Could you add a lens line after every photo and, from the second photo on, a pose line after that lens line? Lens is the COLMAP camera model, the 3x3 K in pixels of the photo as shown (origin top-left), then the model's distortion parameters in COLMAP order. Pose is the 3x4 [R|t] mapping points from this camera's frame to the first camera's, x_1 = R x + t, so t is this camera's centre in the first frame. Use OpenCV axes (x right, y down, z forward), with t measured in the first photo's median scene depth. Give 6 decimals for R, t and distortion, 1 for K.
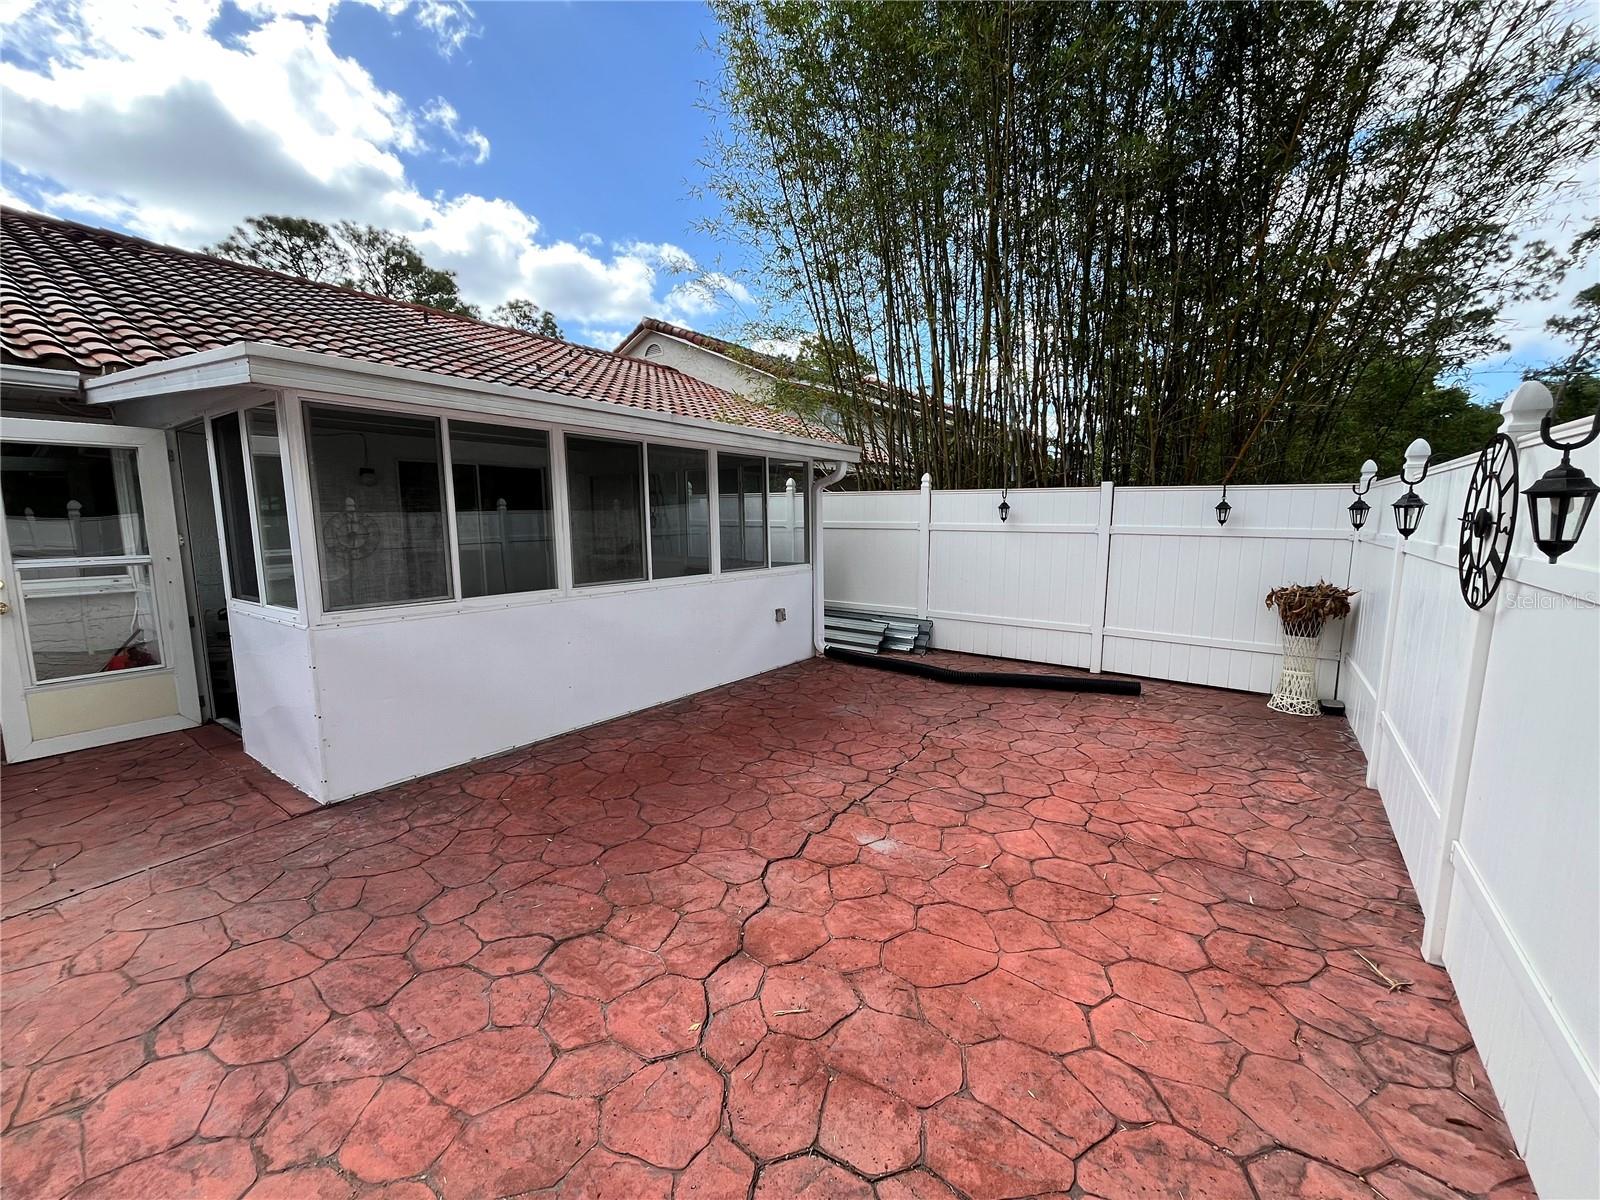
lens RADIAL K [[644.5, 0, 797.9], [0, 644.5, 595.0], [0, 0, 1]] dist [-0.005843, -0.000415]
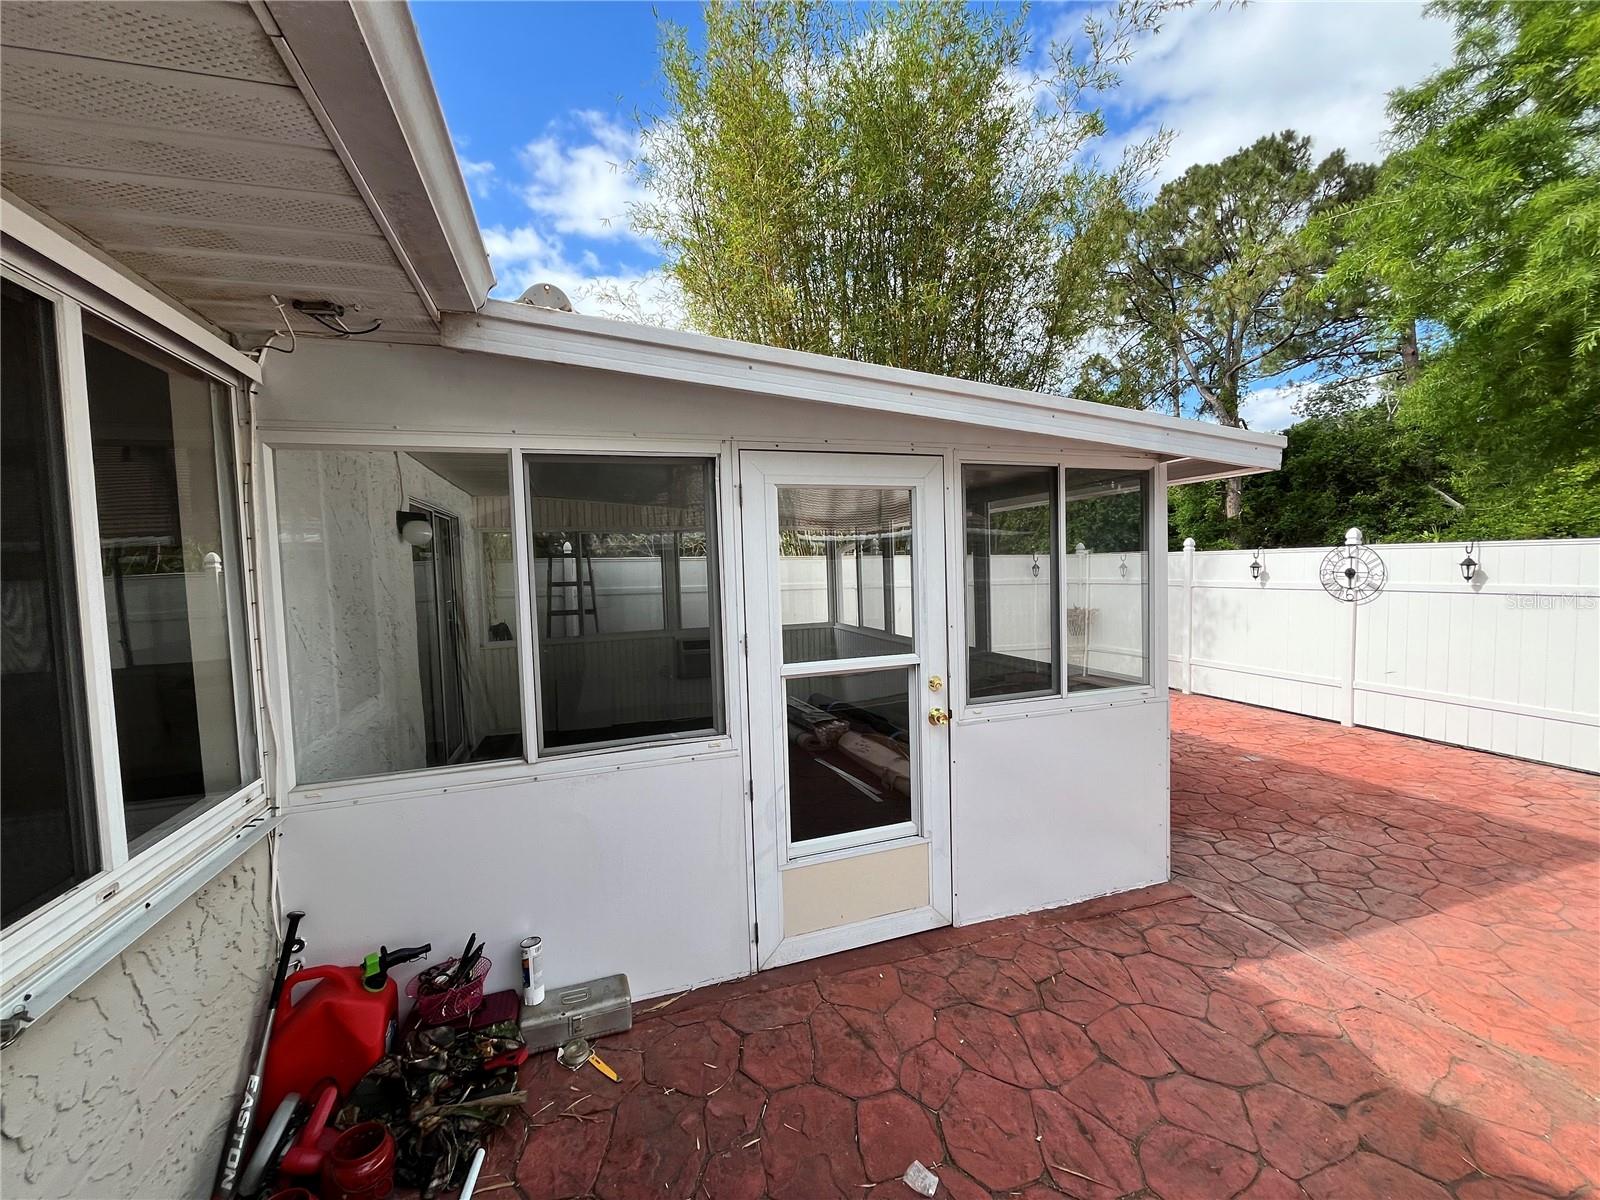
lens RADIAL K [[644.5, 0, 797.9], [0, 644.5, 595.0], [0, 0, 1]] dist [-0.005843, -0.000415]
pose [[0.591093, -0.046591, 0.805257, -1.907047], [0.121722, 0.992050, -0.031950, -0.143163], [-0.797366, 0.116903, 0.592065, 0.859113]]
